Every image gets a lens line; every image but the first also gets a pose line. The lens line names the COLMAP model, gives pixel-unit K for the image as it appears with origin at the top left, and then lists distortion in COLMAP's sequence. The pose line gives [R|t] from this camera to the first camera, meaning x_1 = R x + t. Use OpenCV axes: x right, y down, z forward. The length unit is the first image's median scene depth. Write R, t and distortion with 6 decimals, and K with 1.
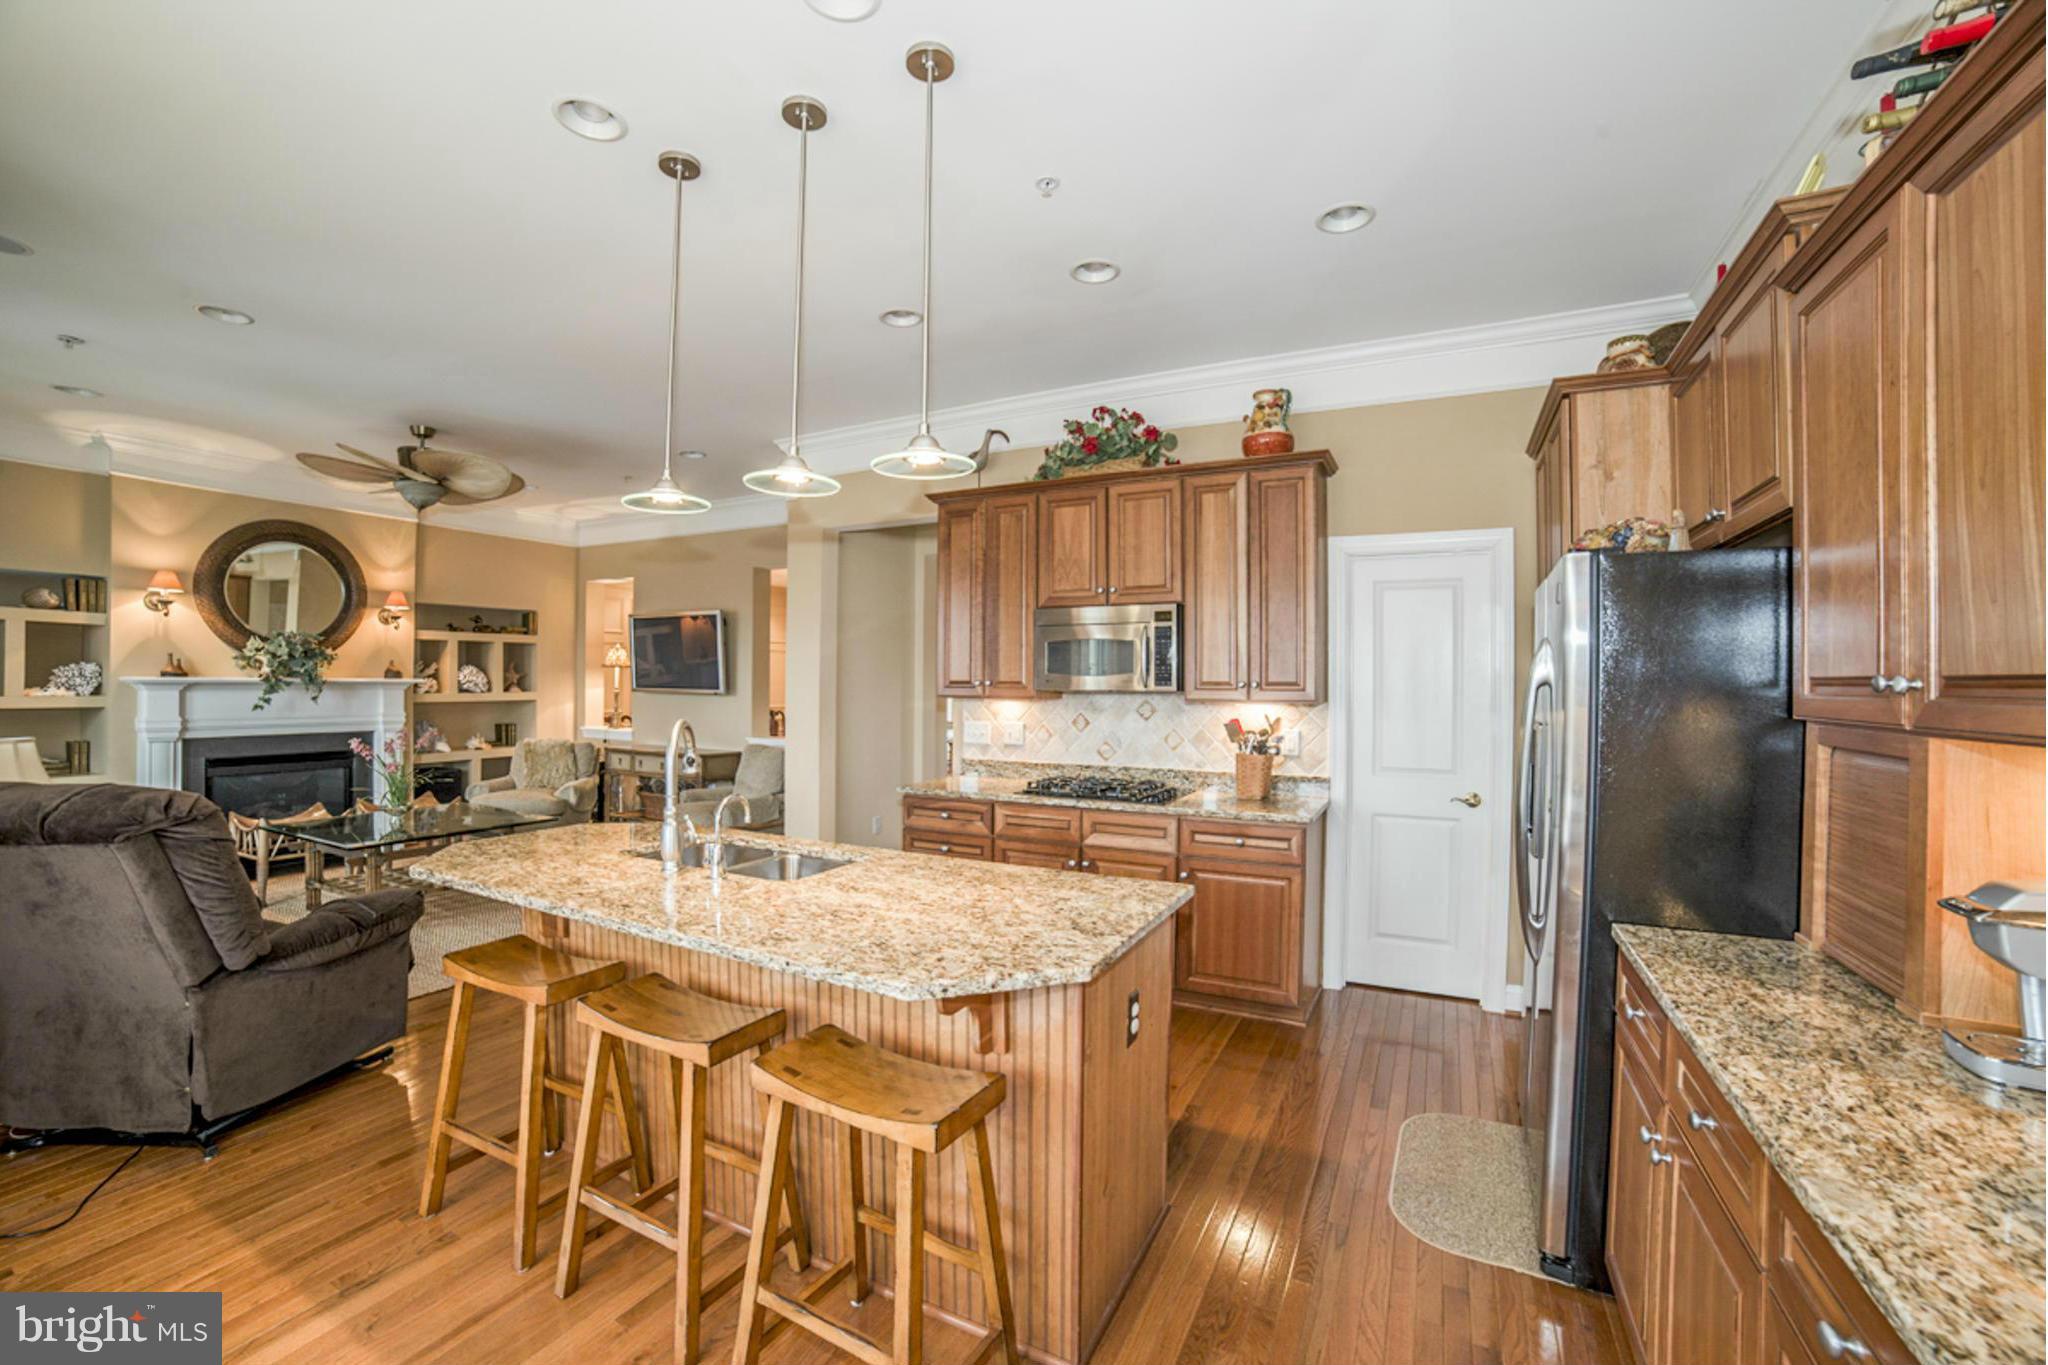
lens RADIAL K [[845.2, 0, 1020.9], [0, 845.2, 676.2], [0, 0, 1]] dist [-0.092406, 0.033395]
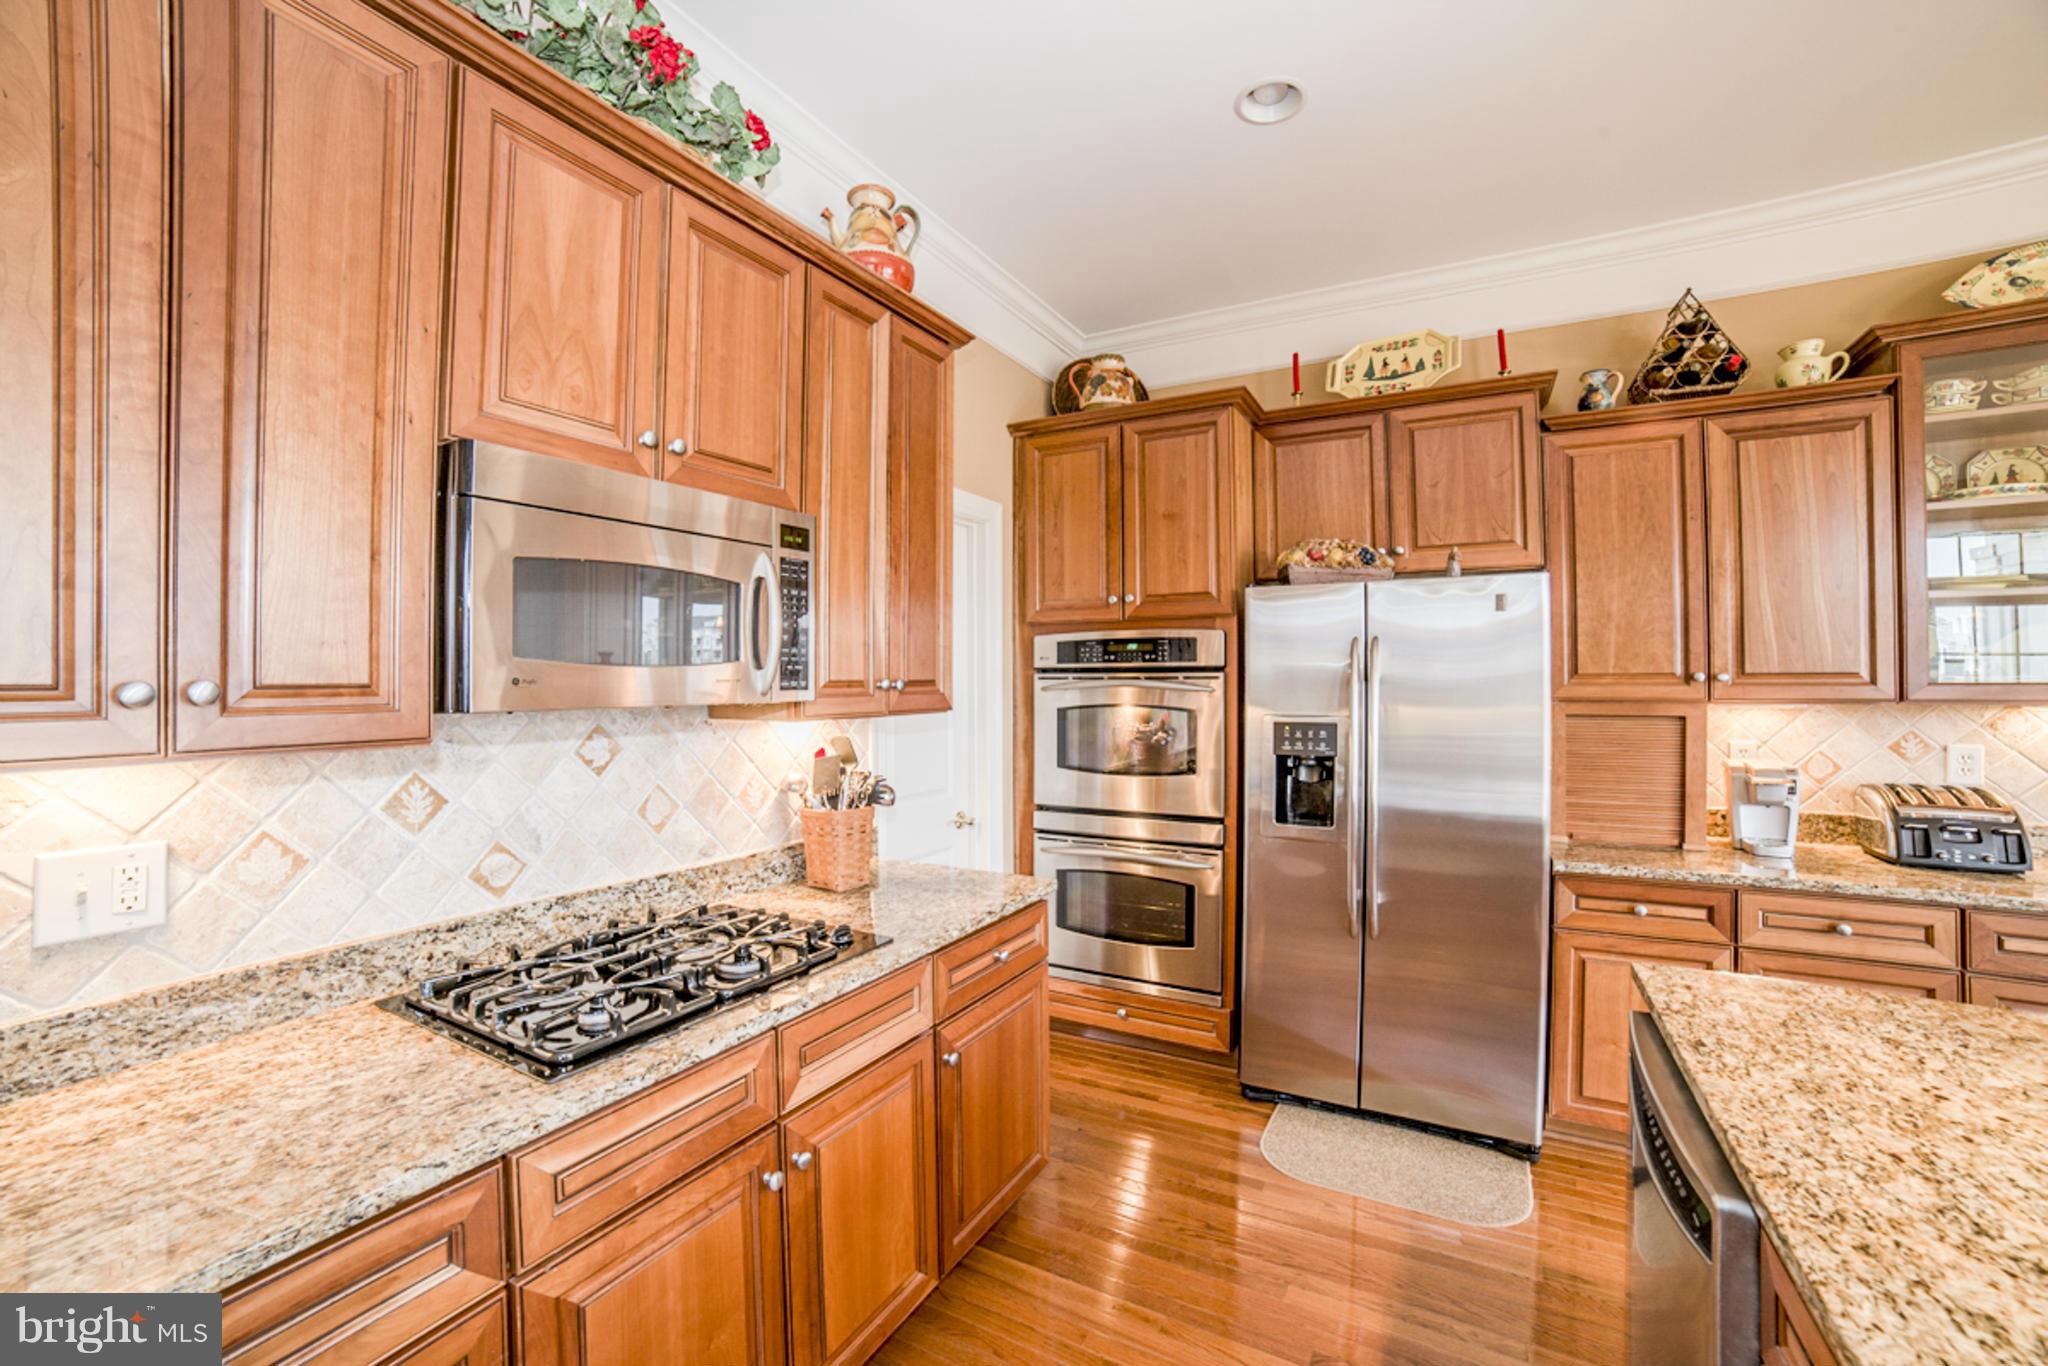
lens RADIAL K [[823.2, 0, 1024.5], [0, 823.2, 674.5], [0, 0, 1]] dist [-0.080855, 0.028427]
pose [[0.018363, -0.000107, 0.999831, -0.256565], [-0.004631, 0.999989, 0.000193, 0.001841], [-0.999821, -0.004634, 0.018362, 0.797927]]
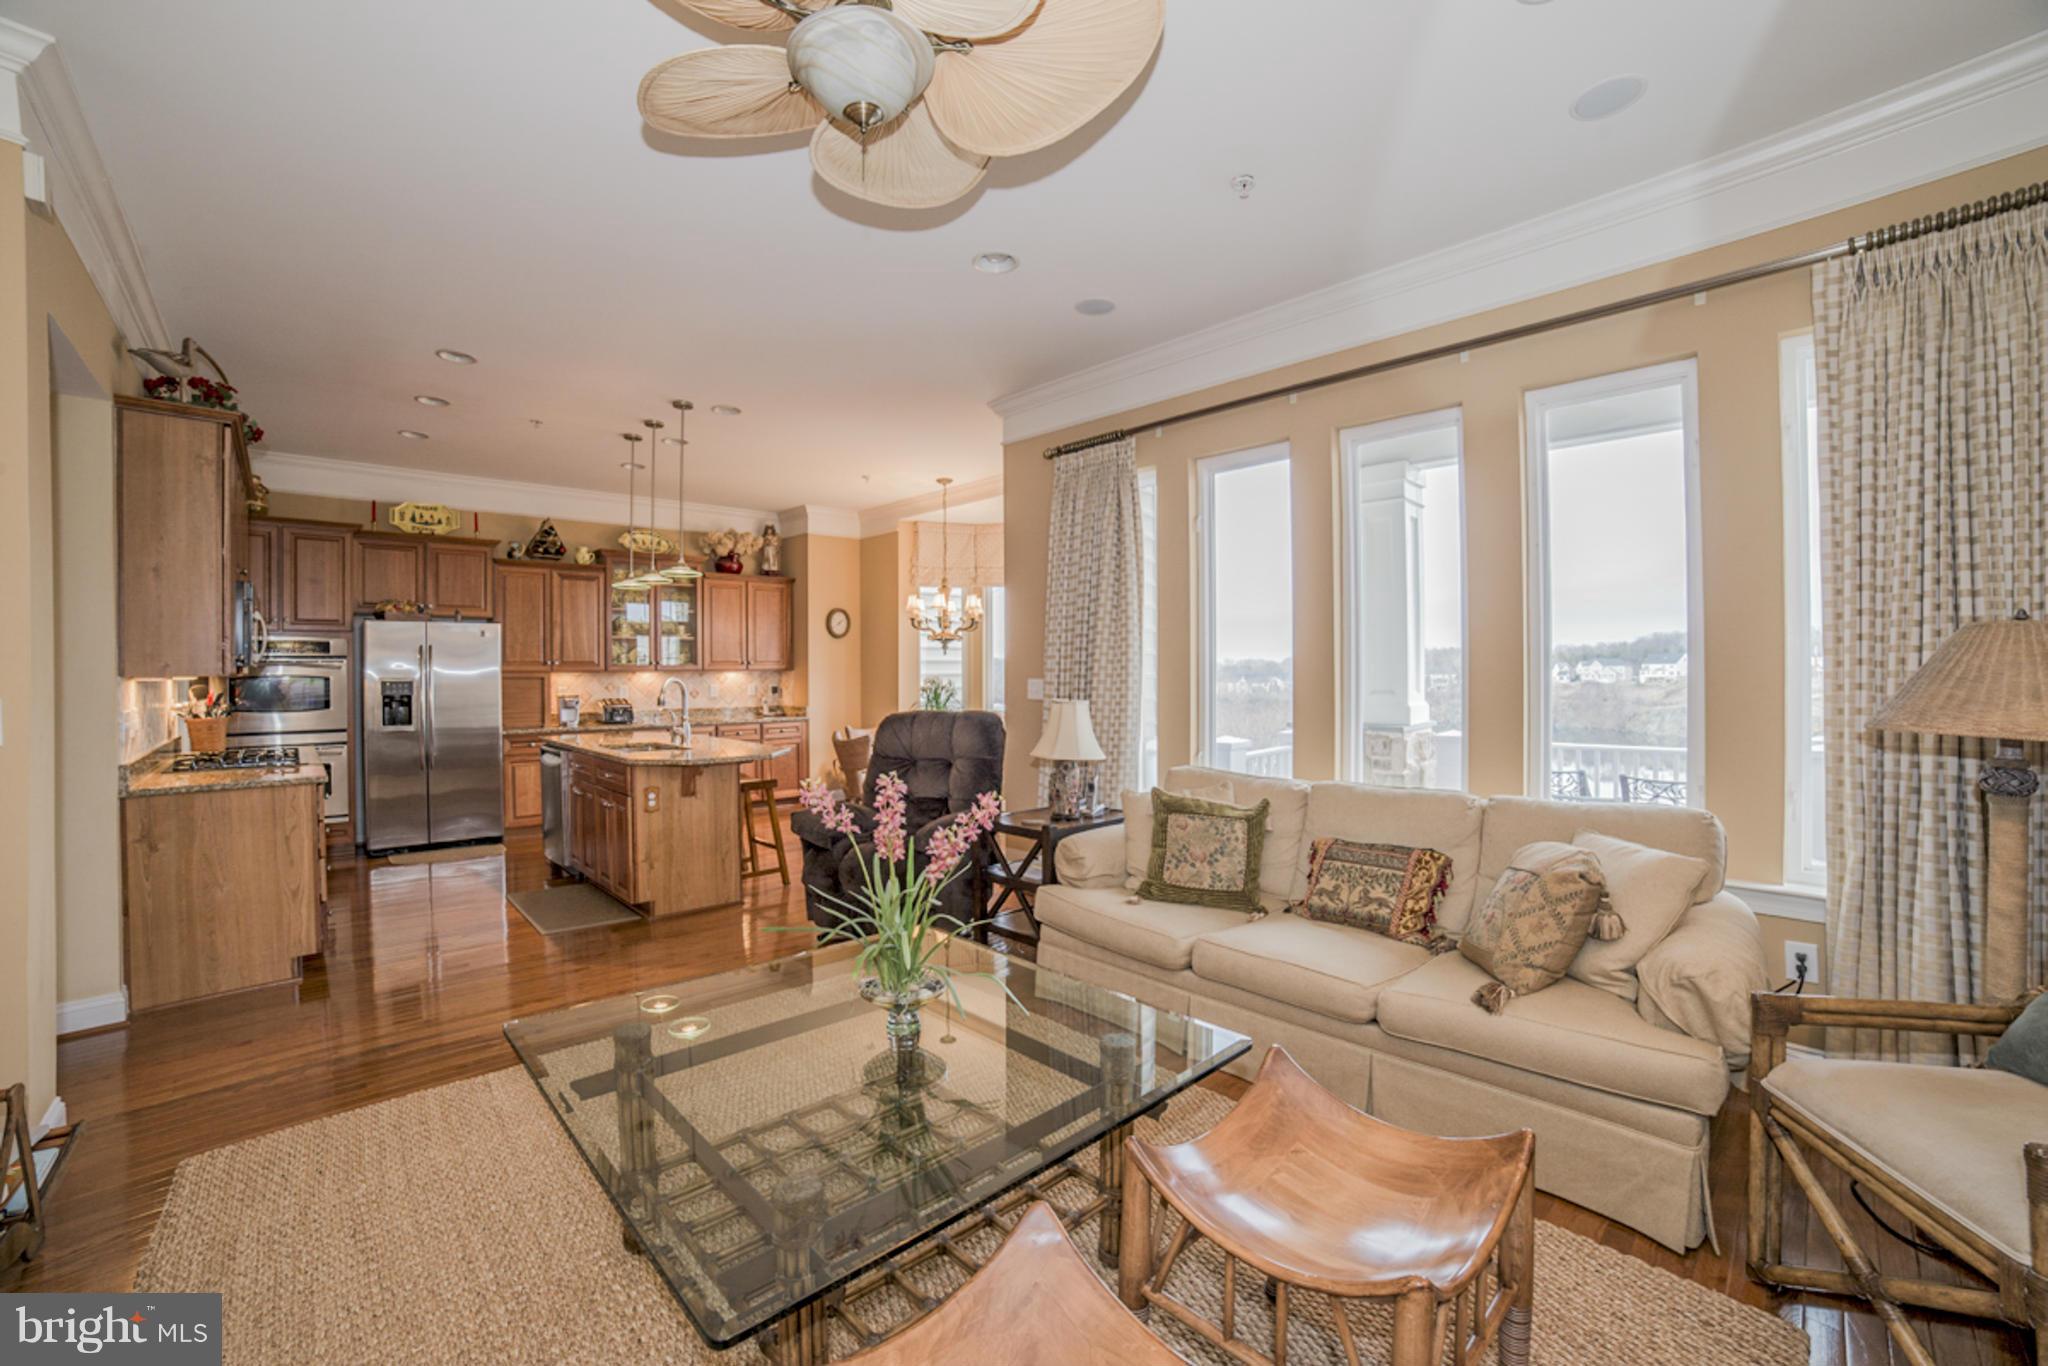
lens RADIAL K [[823.2, 0, 1024.5], [0, 823.2, 674.5], [0, 0, 1]] dist [-0.080855, 0.028427]
pose [[-0.944591, -0.008475, 0.328141, -1.086827], [-0.008701, 0.999962, 0.000779, 0.014787], [-0.328135, -0.002119, -0.944628, 1.508802]]
